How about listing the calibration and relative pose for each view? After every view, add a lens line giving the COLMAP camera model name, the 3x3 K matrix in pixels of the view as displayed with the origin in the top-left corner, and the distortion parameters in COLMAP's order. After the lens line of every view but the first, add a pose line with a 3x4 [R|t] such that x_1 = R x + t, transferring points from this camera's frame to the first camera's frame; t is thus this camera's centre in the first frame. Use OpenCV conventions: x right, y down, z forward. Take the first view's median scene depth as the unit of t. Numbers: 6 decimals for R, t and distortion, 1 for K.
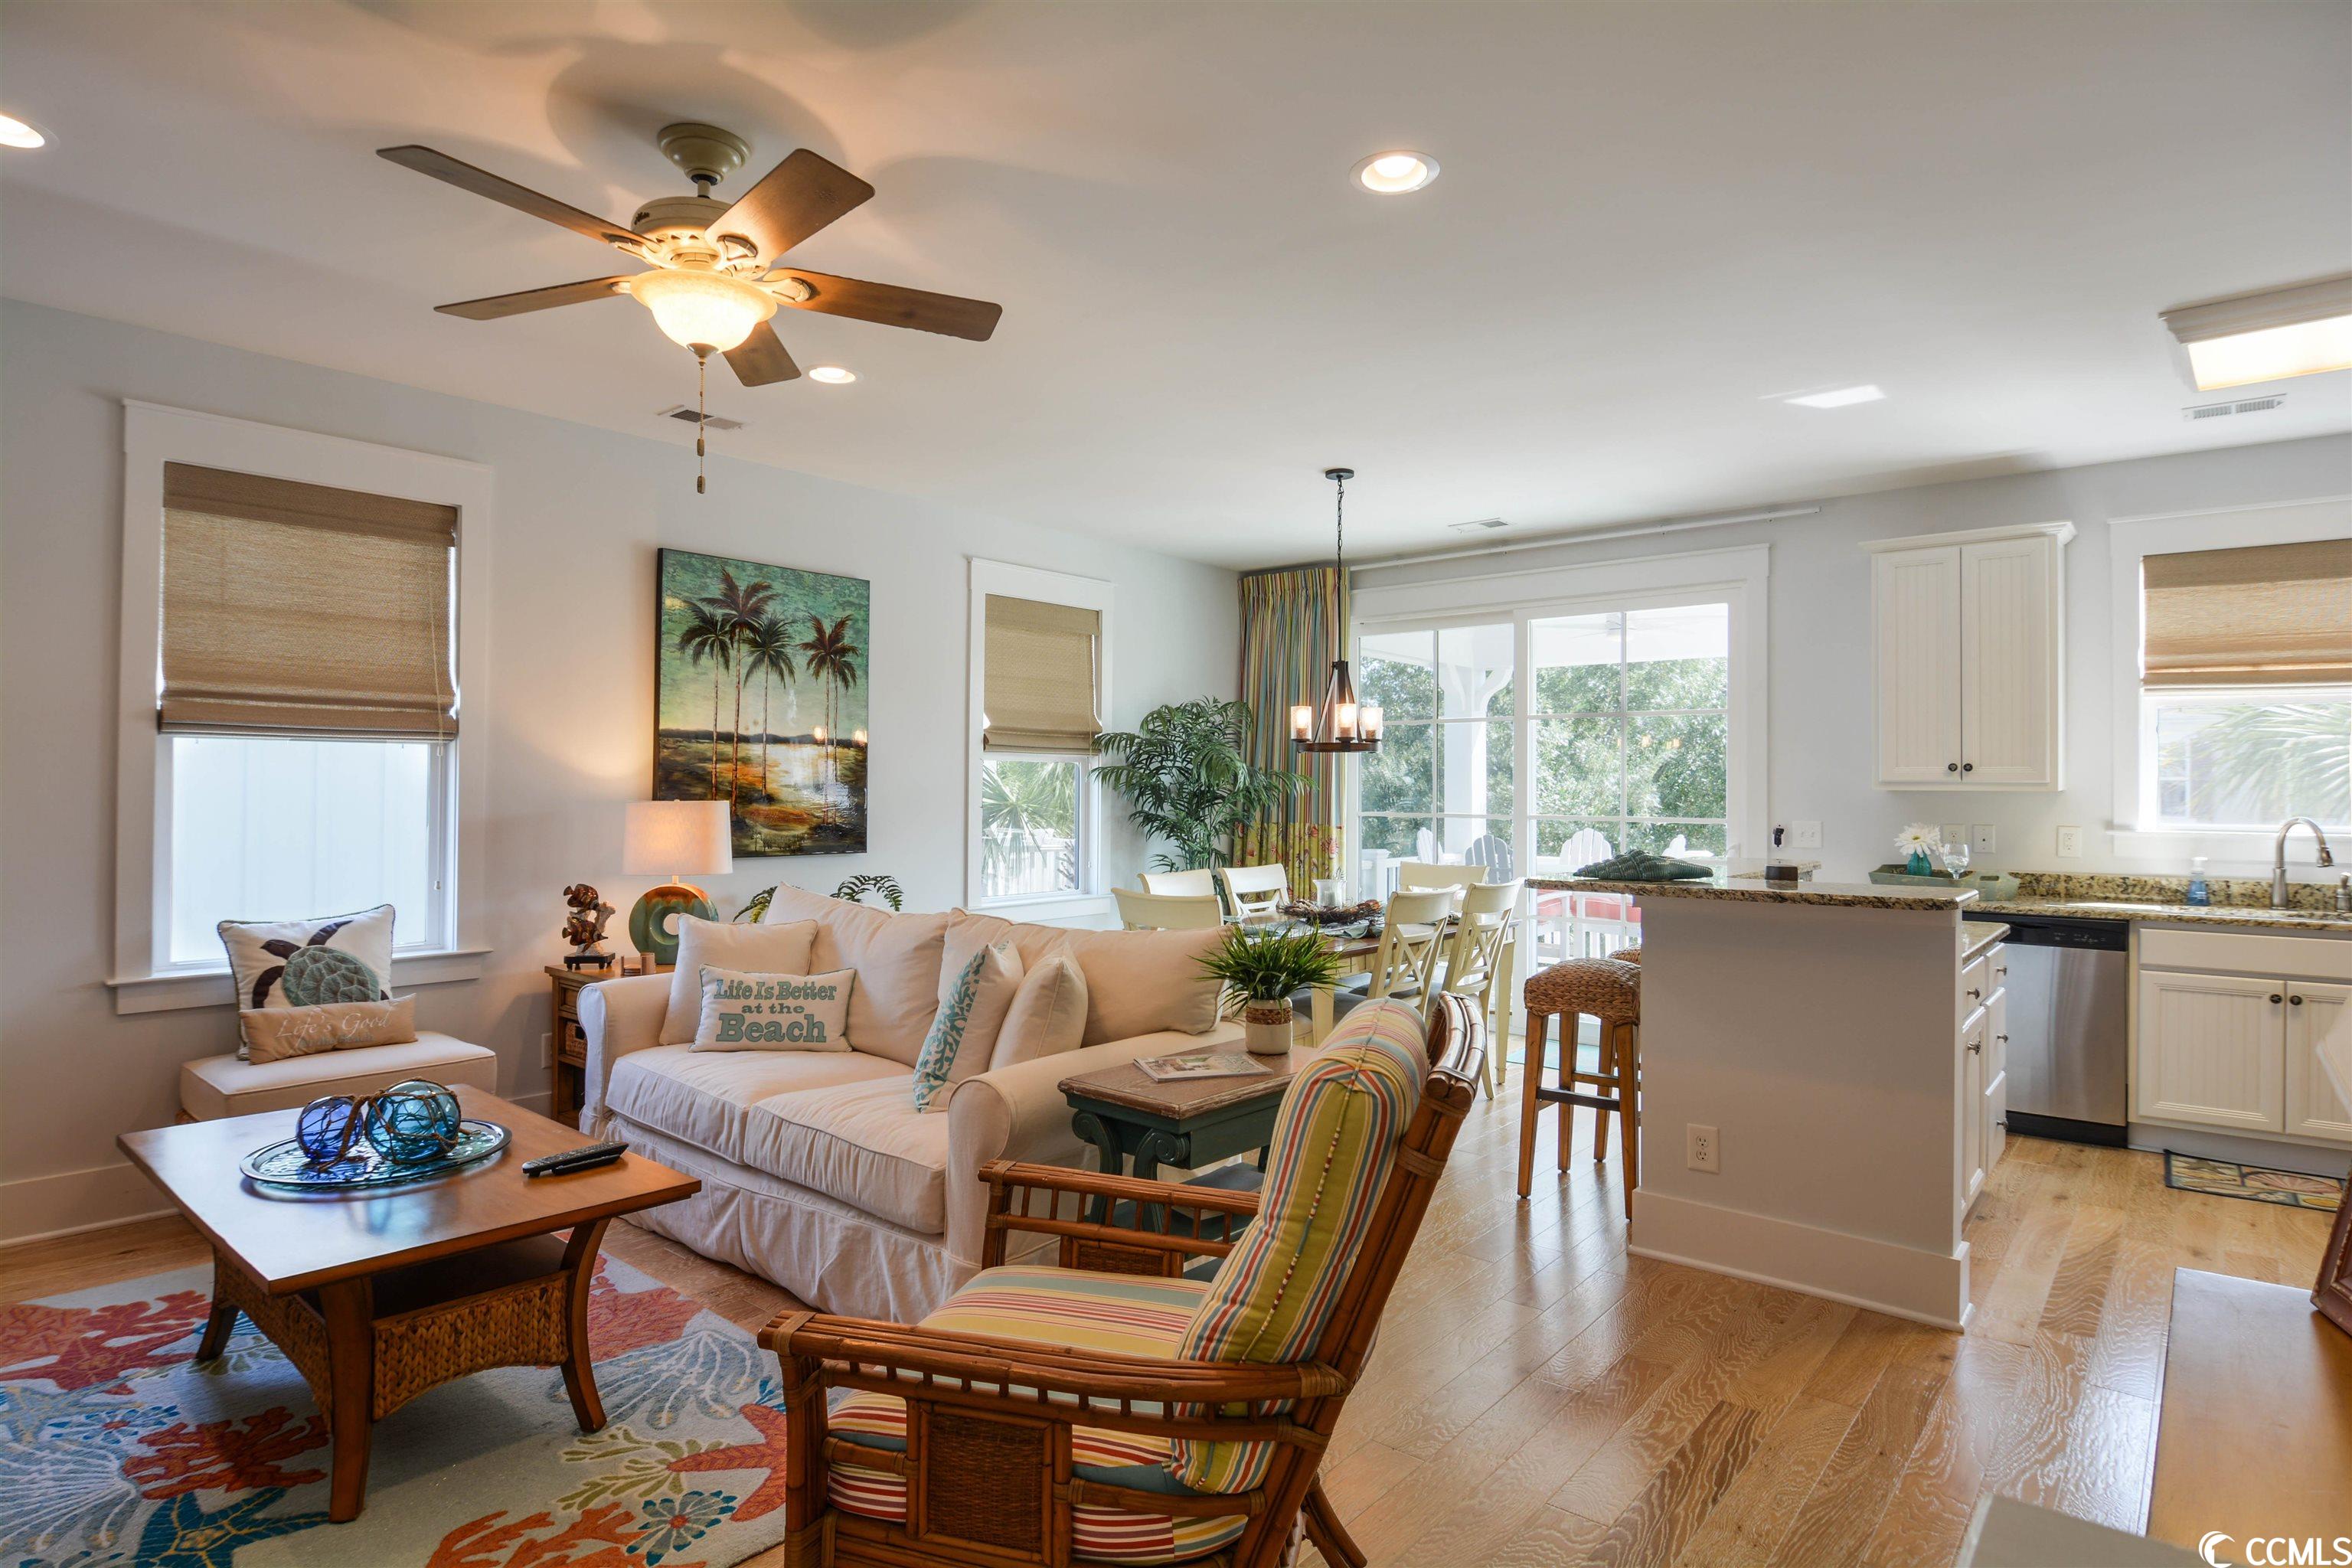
lens RADIAL K [[1249.7, 0, 1173.8], [0, 1249.7, 773.7], [0, 0, 1]] dist [-0.007936, -0.011443]
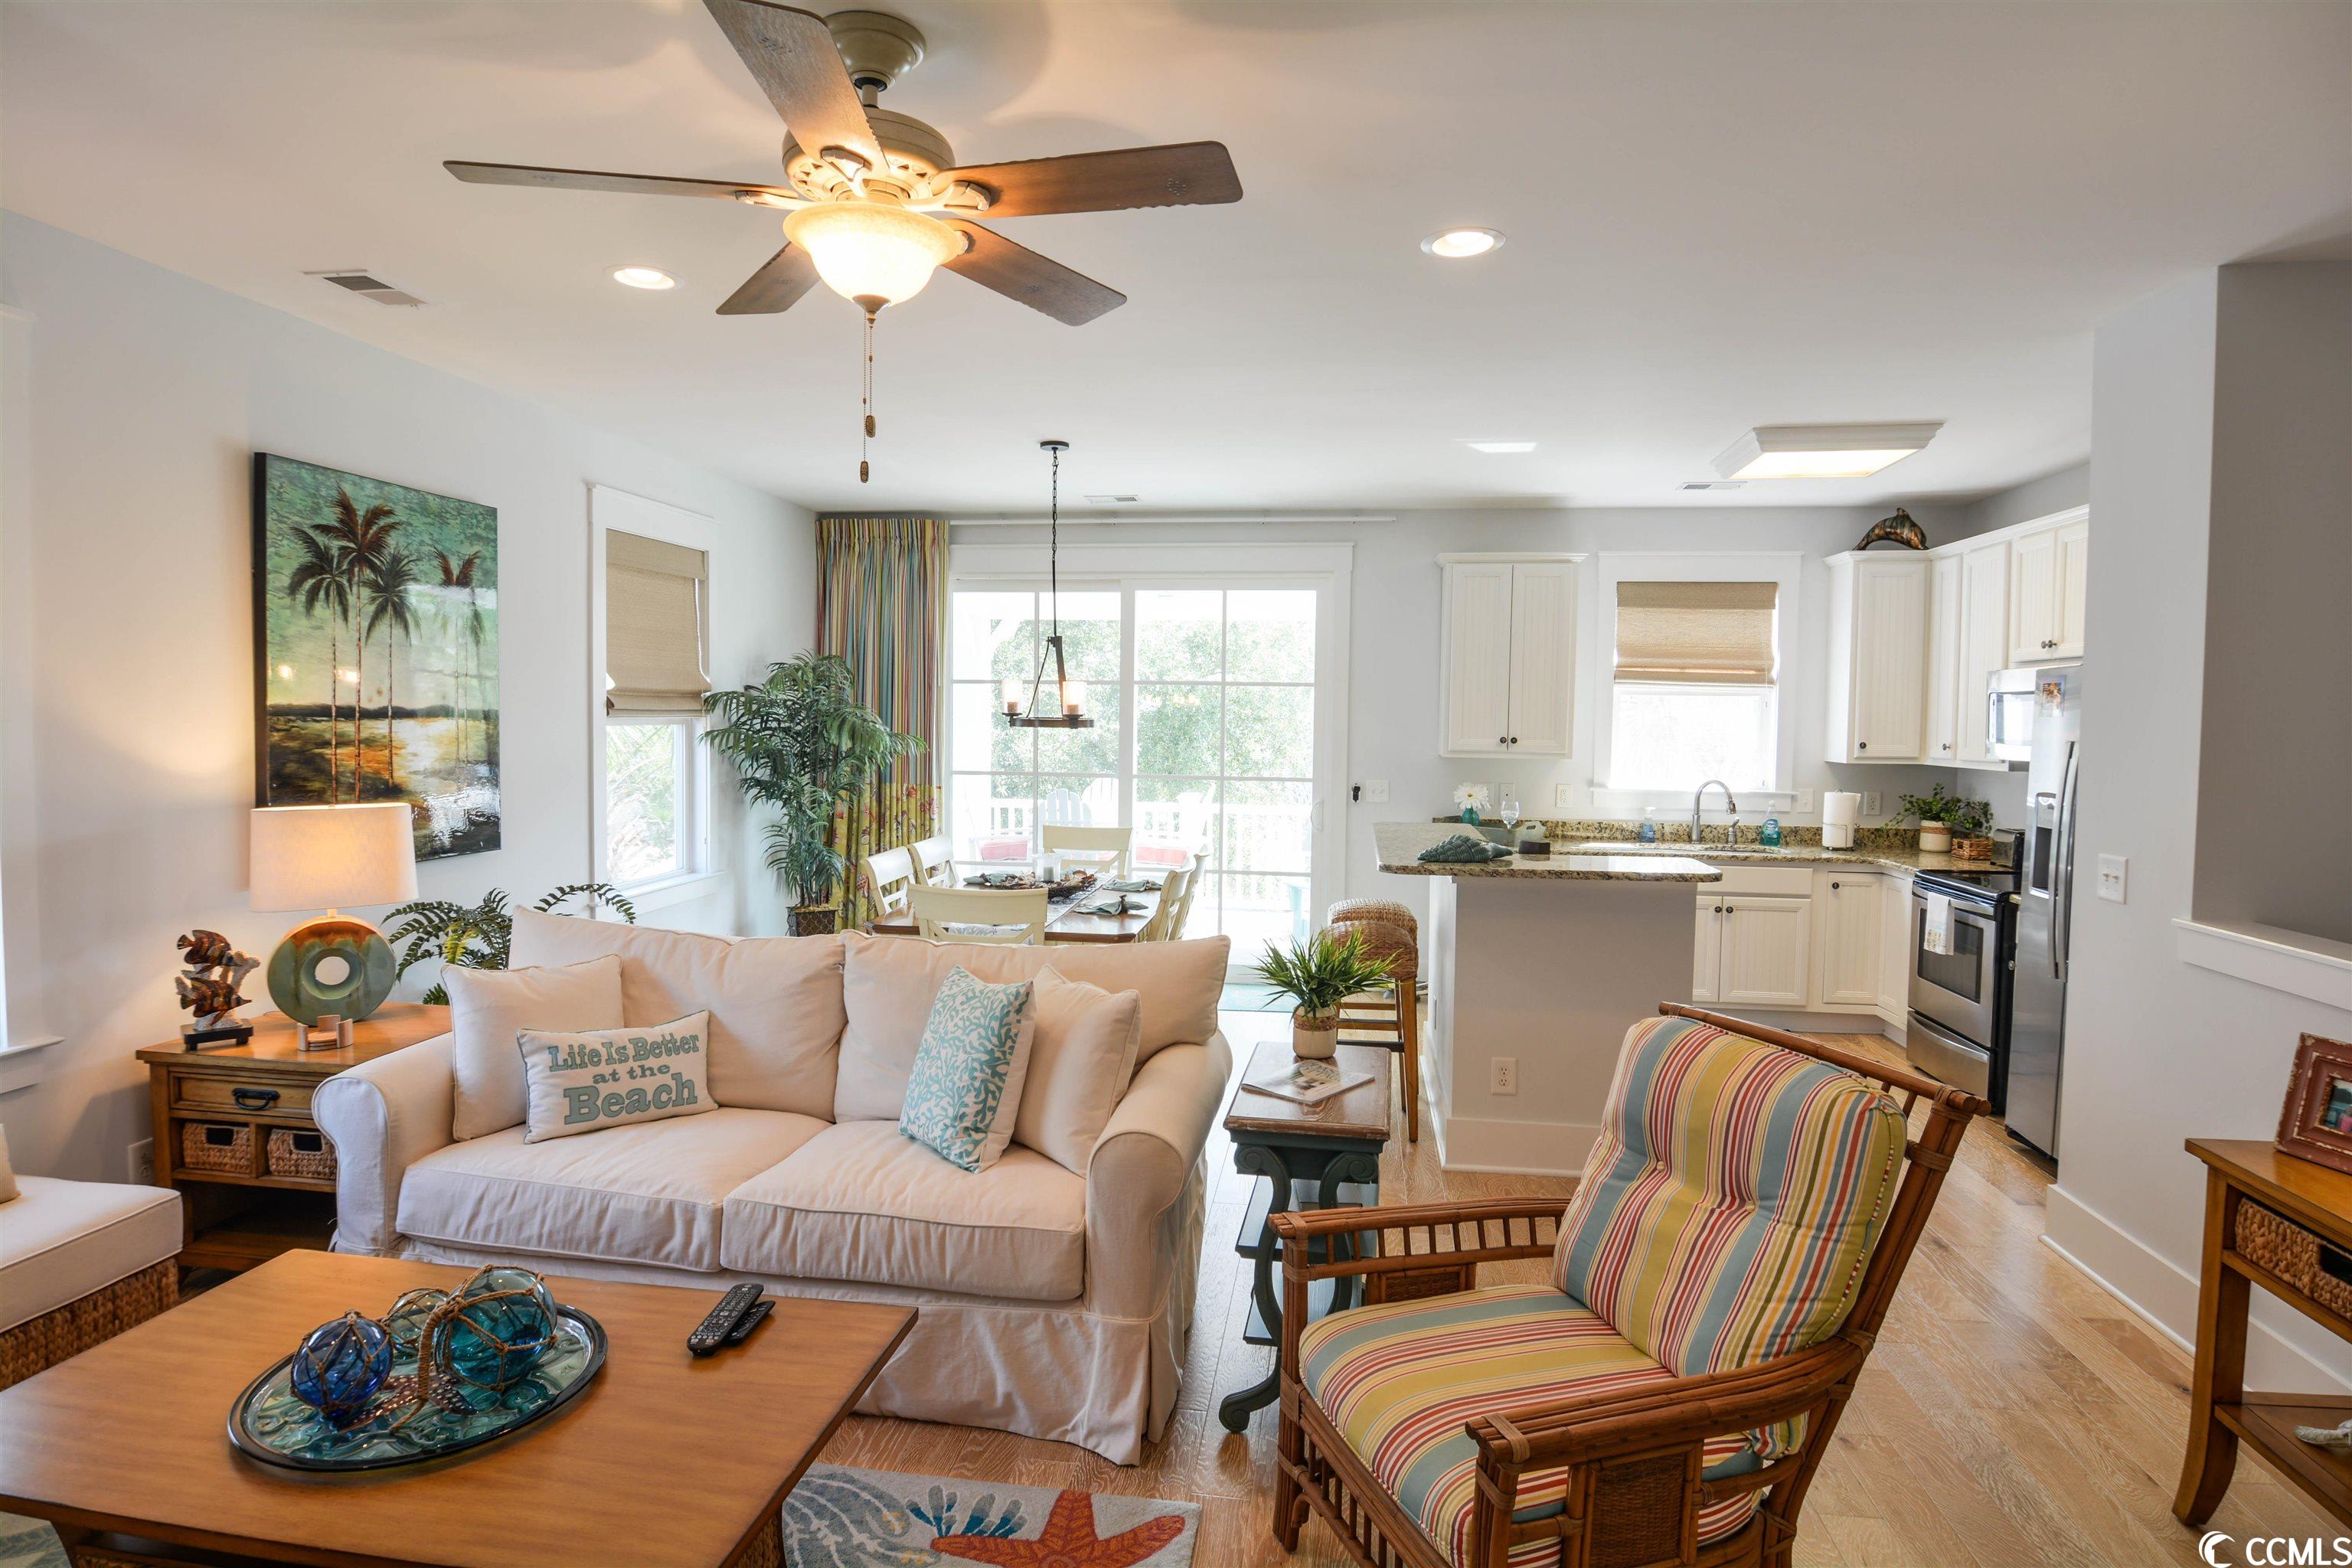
lens RADIAL K [[1249.7, 0, 1173.8], [0, 1249.7, 773.7], [0, 0, 1]] dist [-0.007936, -0.011443]
pose [[0.847241, -0.021521, 0.530772, -0.346409], [-0.014272, 0.997896, 0.063243, -0.048563], [-0.531016, -0.061158, 0.845152, 0.106147]]
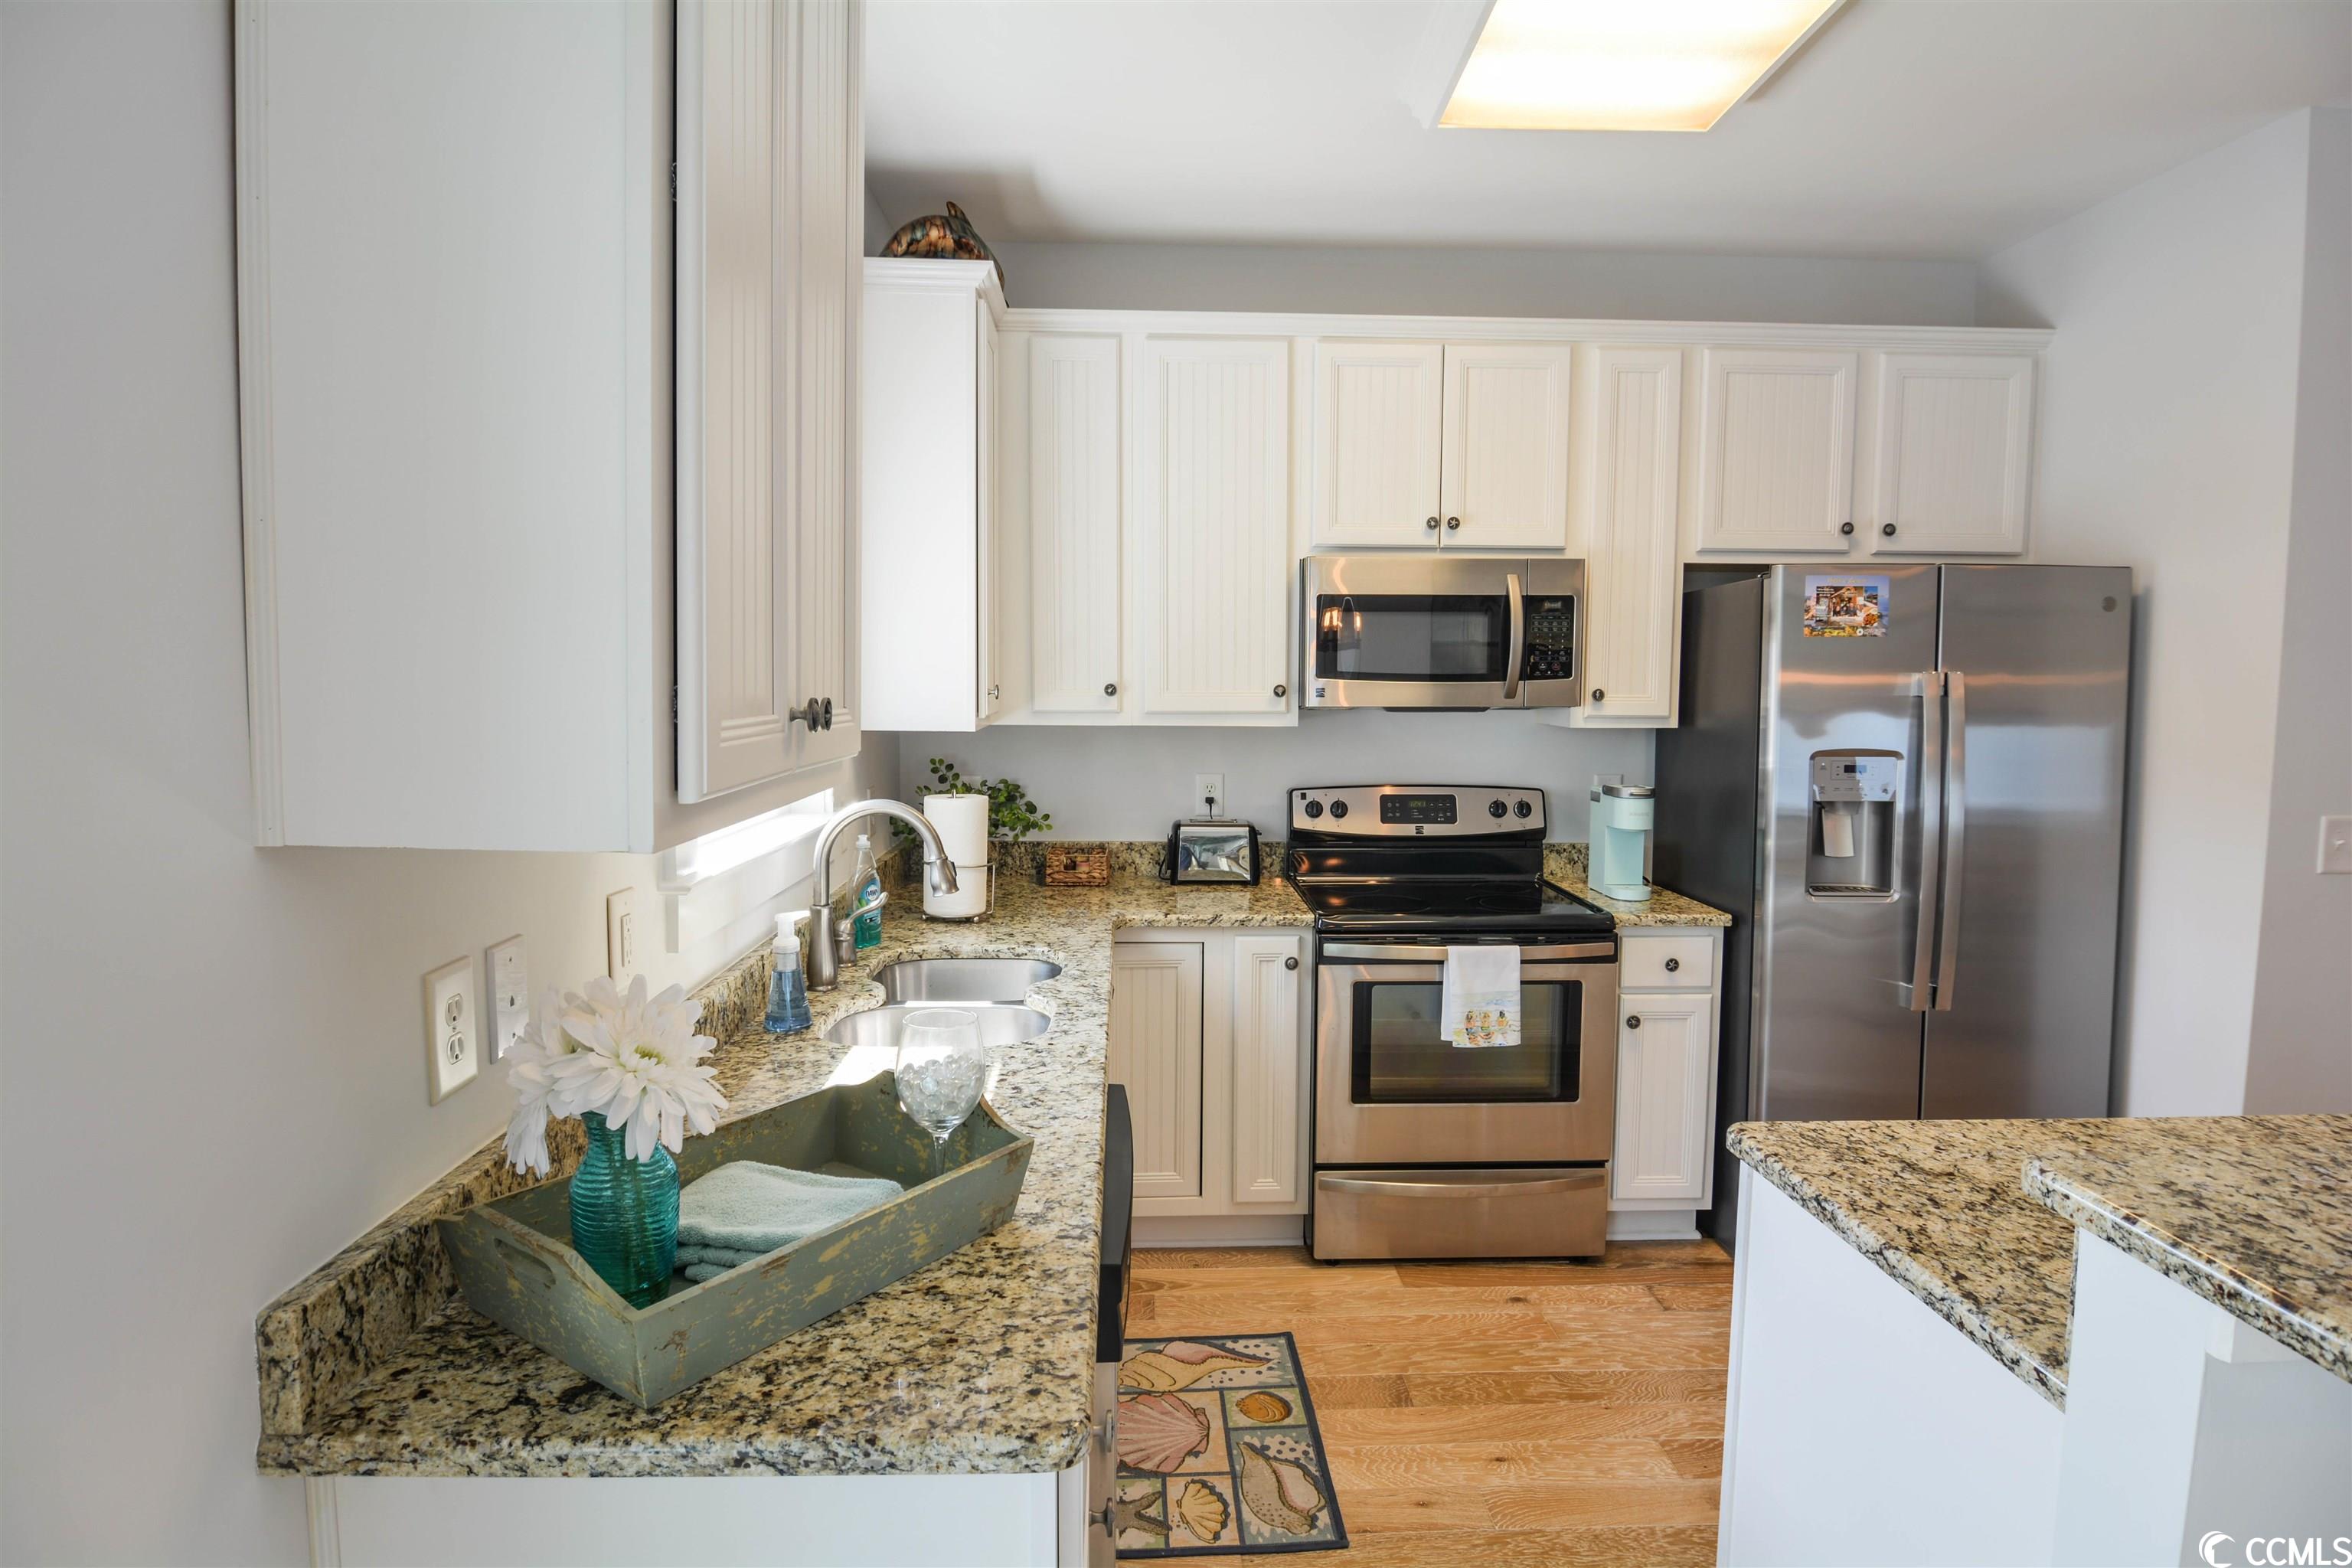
lens RADIAL K [[1249.7, 0, 1173.8], [0, 1249.7, 773.7], [0, 0, 1]] dist [-0.007936, -0.011443]
pose [[-0.674410, -0.067216, 0.735291, 0.418102], [-0.022023, 0.997236, 0.070962, -0.012112], [-0.738029, 0.031664, -0.674026, 1.157549]]
